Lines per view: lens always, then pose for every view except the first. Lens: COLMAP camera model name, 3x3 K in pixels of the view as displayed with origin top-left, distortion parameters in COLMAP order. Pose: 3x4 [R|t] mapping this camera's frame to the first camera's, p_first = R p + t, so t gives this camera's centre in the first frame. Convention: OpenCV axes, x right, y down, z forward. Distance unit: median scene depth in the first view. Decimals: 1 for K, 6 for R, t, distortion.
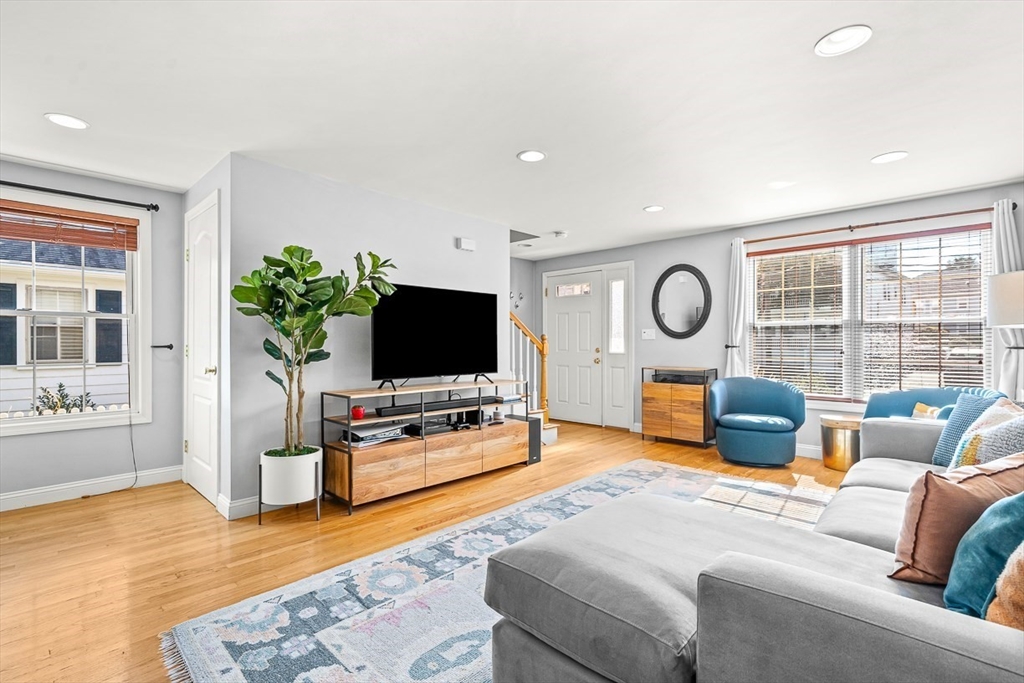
lens RADIAL K [[473.5, 0, 509.0], [0, 473.5, 348.3], [0, 0, 1]] dist [0.000694, 0.000315]
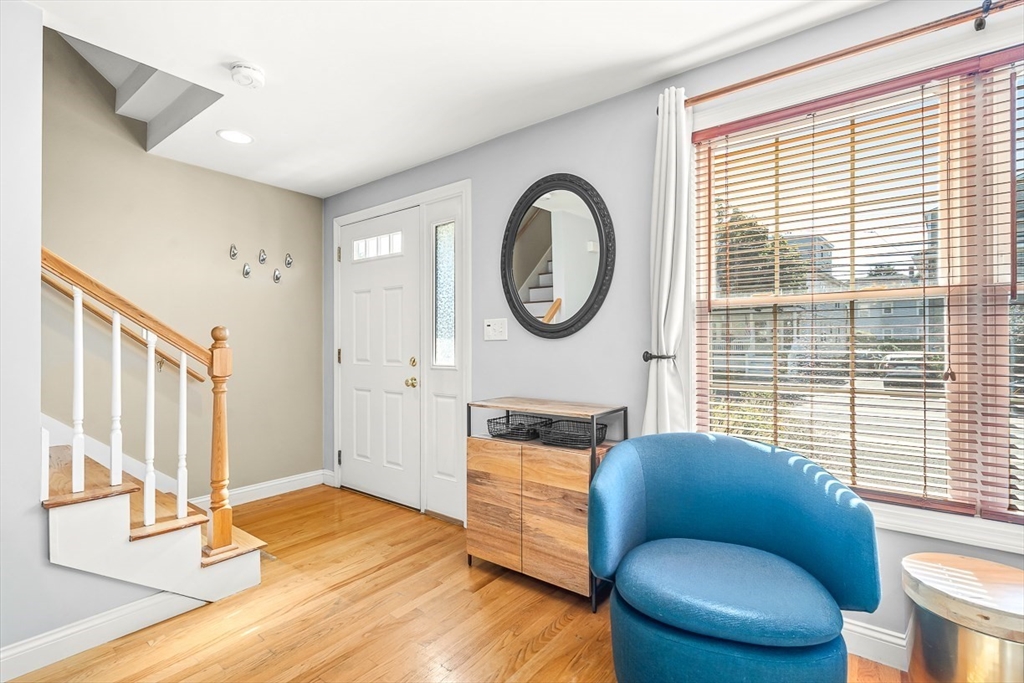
lens RADIAL K [[473.5, 0, 509.0], [0, 473.5, 348.3], [0, 0, 1]] dist [0.000694, 0.000315]
pose [[0.994562, 0.001782, 0.104128, 0.284542], [-0.000899, 0.999963, -0.008524, -0.007442], [-0.104140, 0.008384, 0.994527, 0.574931]]
